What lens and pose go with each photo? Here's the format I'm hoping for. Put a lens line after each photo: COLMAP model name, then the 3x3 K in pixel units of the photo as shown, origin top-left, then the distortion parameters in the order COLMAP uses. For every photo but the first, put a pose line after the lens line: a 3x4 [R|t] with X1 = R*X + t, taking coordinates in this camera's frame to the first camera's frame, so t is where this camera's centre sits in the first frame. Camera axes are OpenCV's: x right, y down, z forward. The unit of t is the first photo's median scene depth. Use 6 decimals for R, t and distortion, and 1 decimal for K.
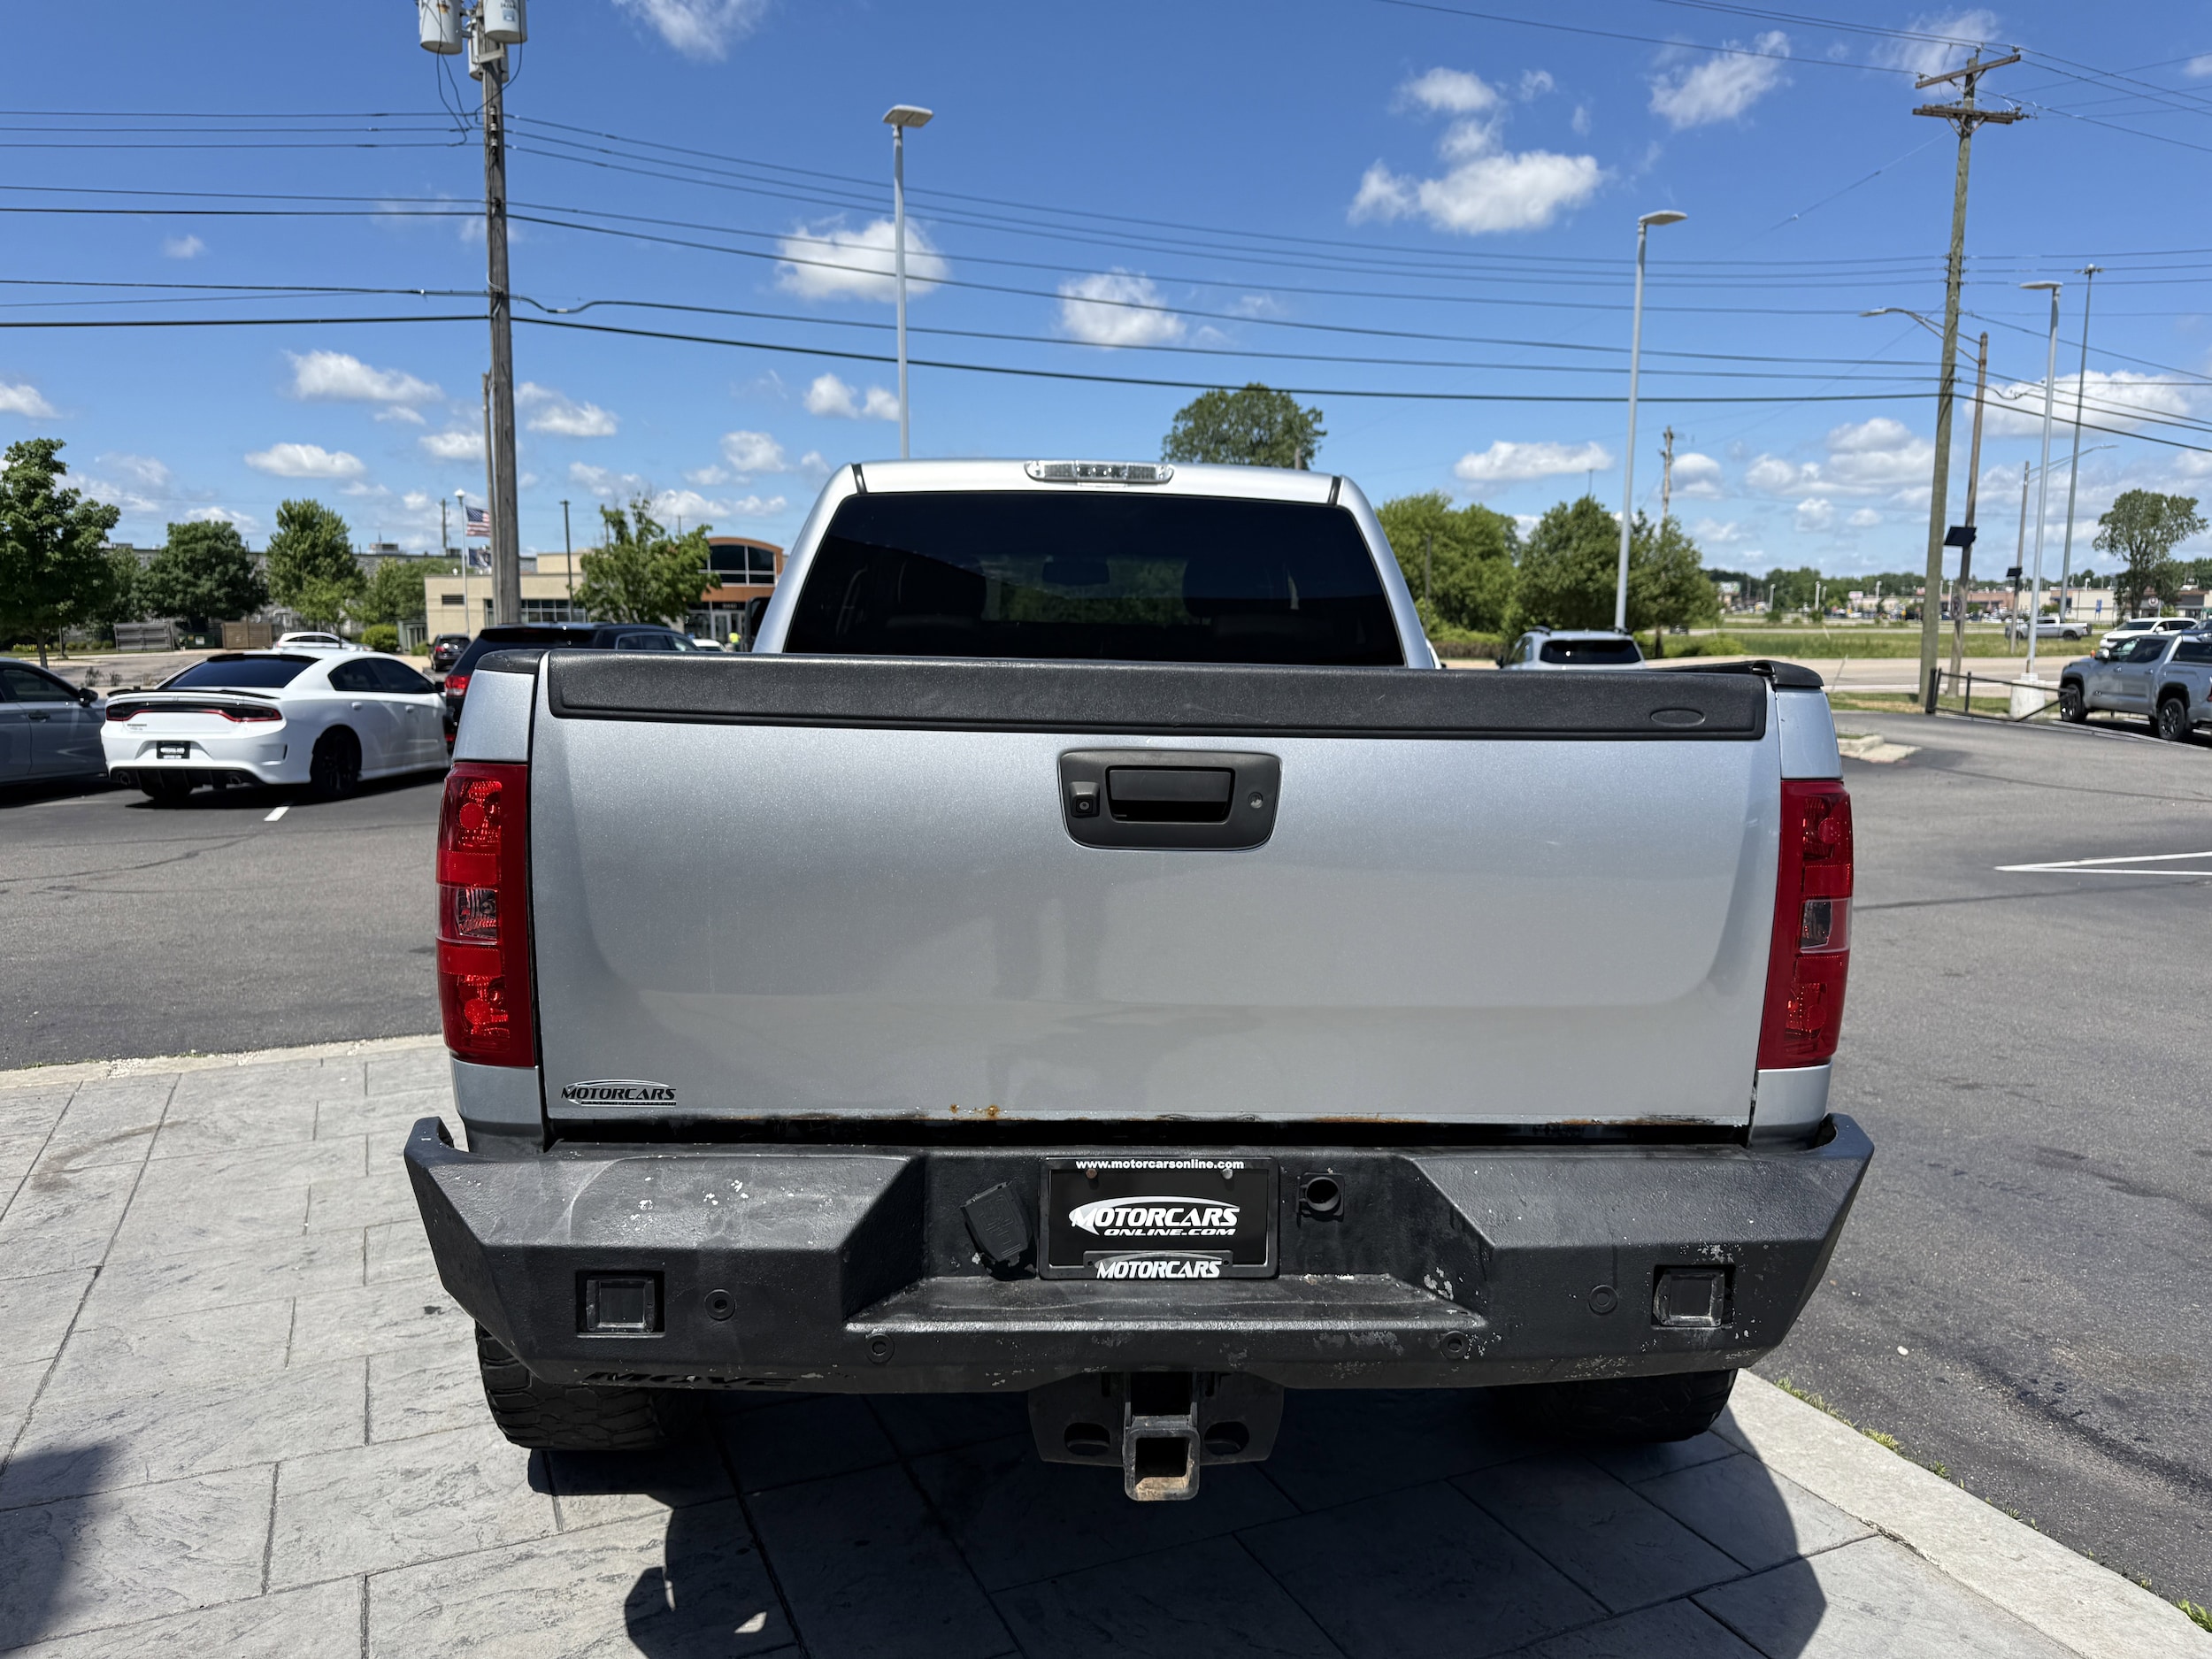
lens RADIAL K [[1573.1, 0, 1104.8], [0, 1573.1, 825.1], [0, 0, 1]] dist [0.032921, -0.051306]
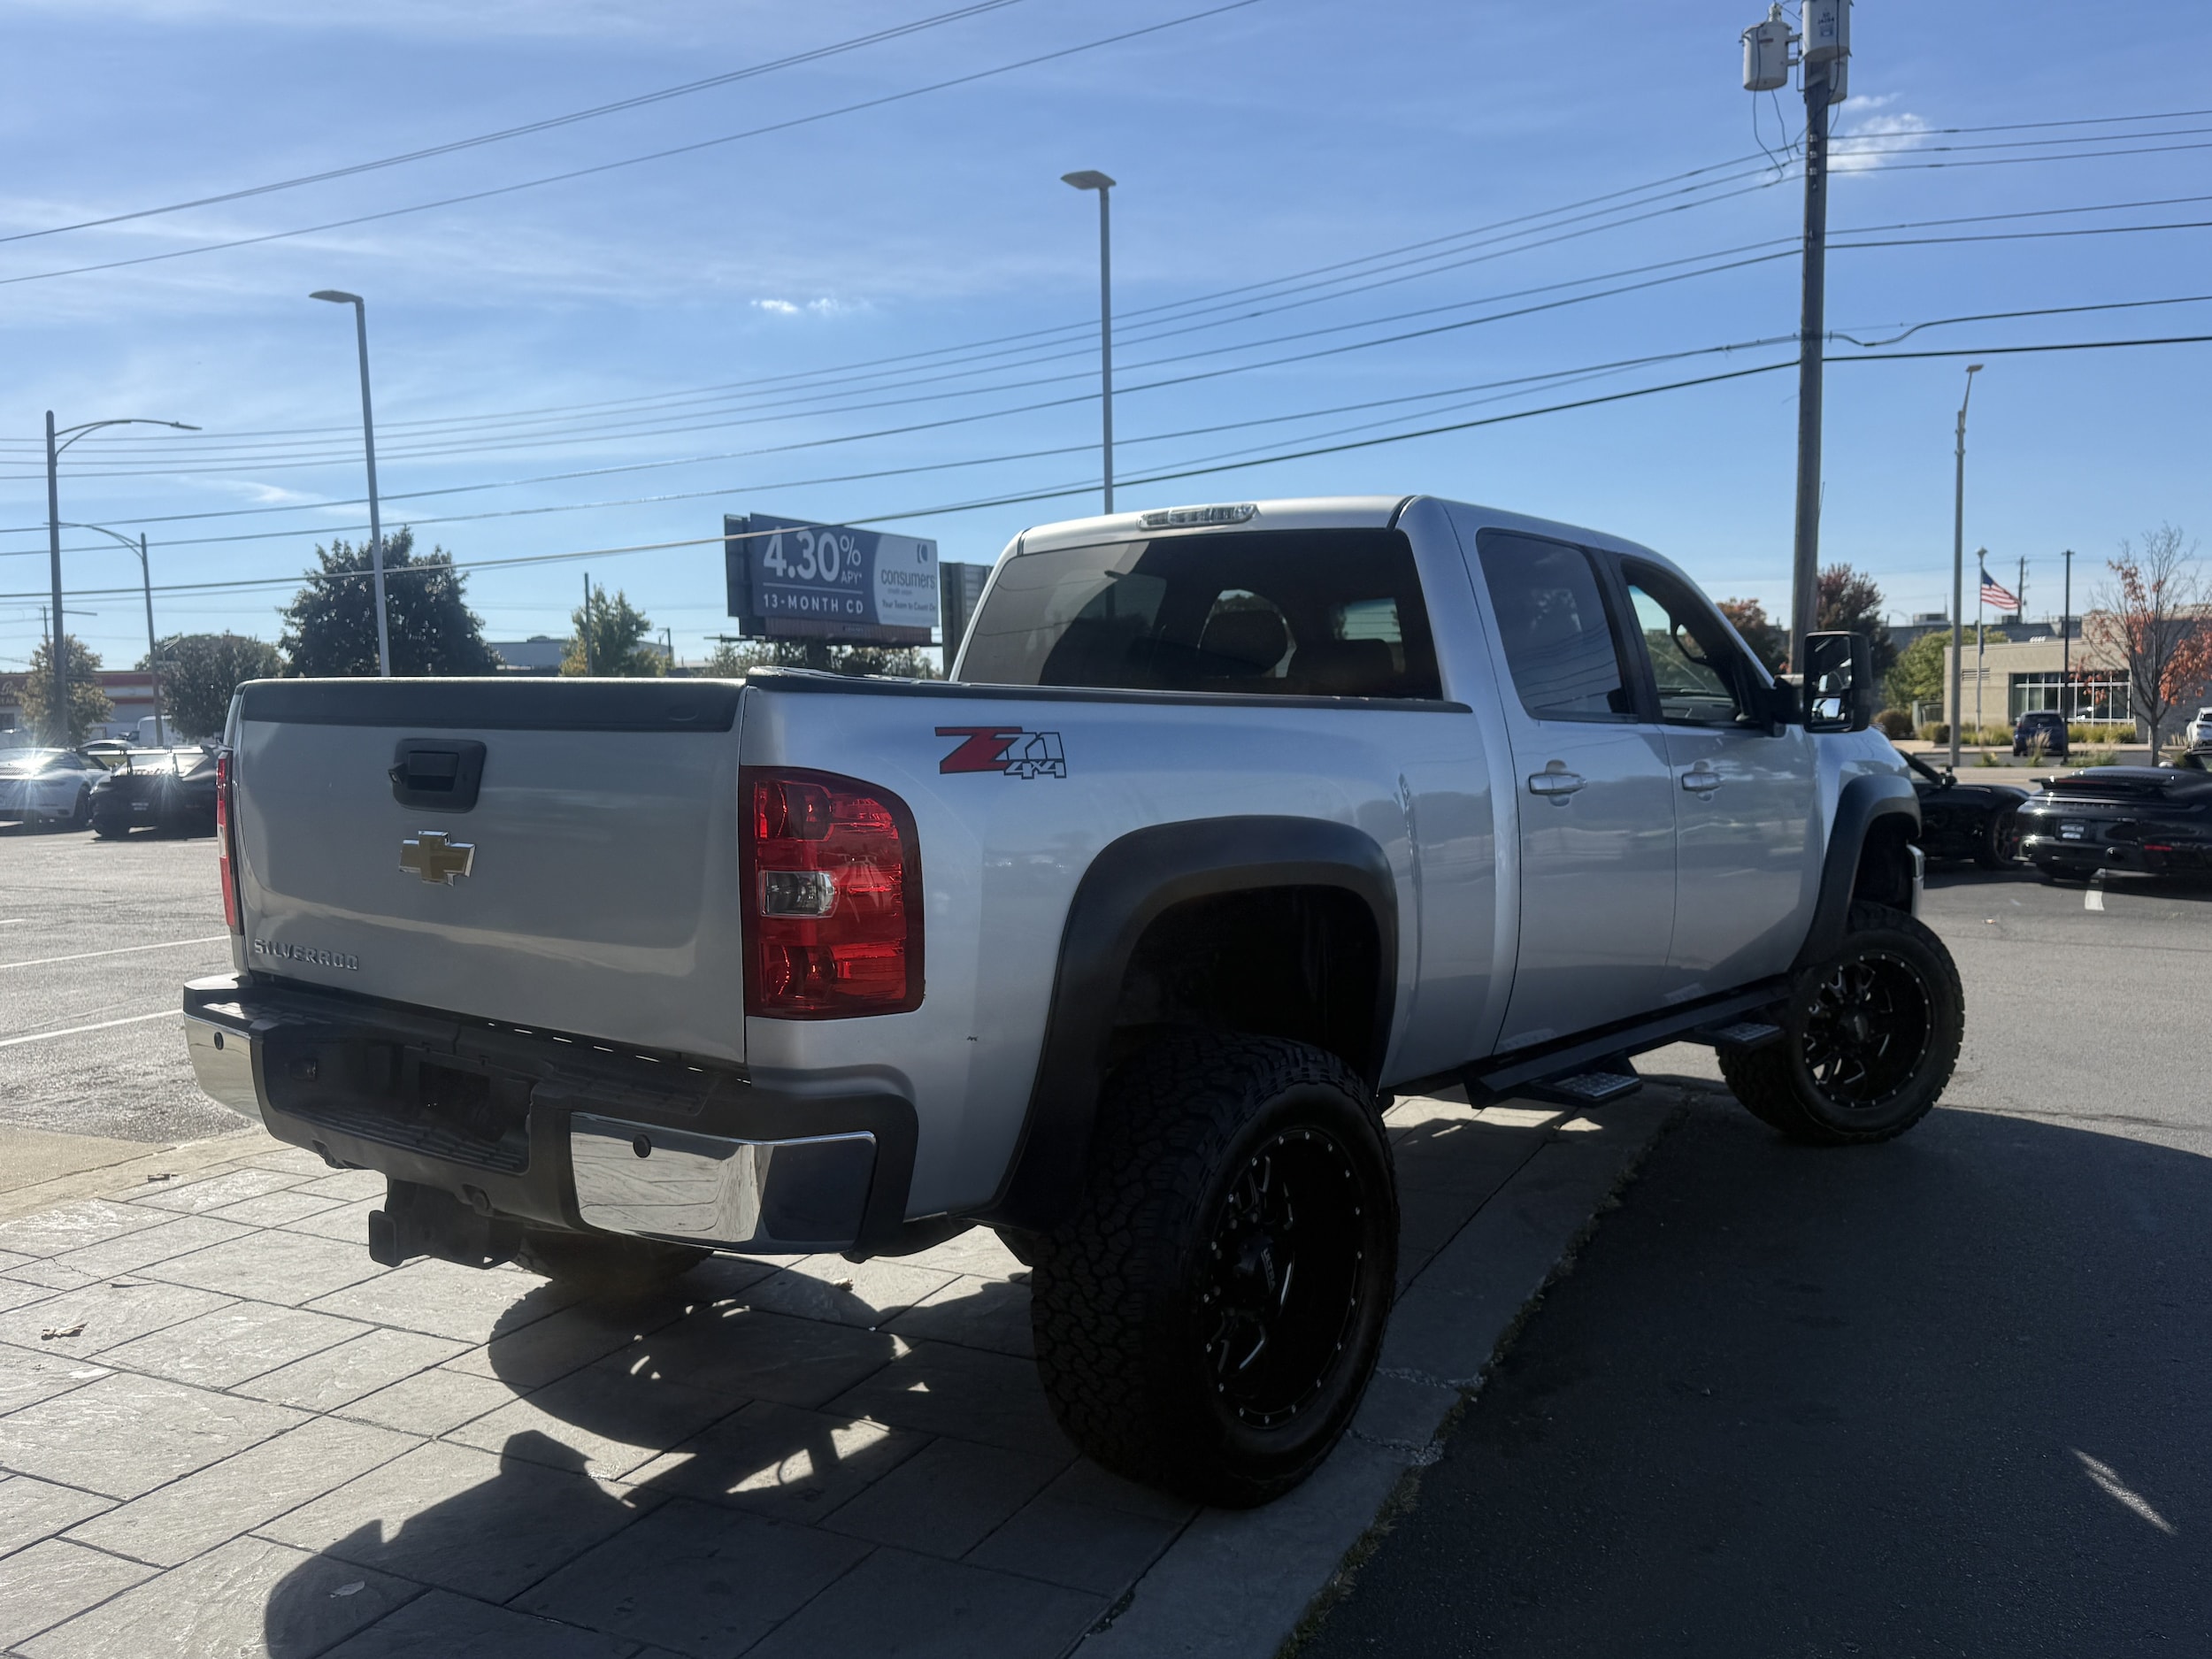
lens RADIAL K [[1853.8, 0, 1091.6], [0, 1853.8, 849.1], [0, 0, 1]] dist [0.024195, -0.030553]
pose [[0.637428, 0.040784, -0.769430, 0.111601], [-0.080891, 0.996622, -0.014187, 0.002160], [0.766252, 0.071283, 0.638574, 0.019869]]
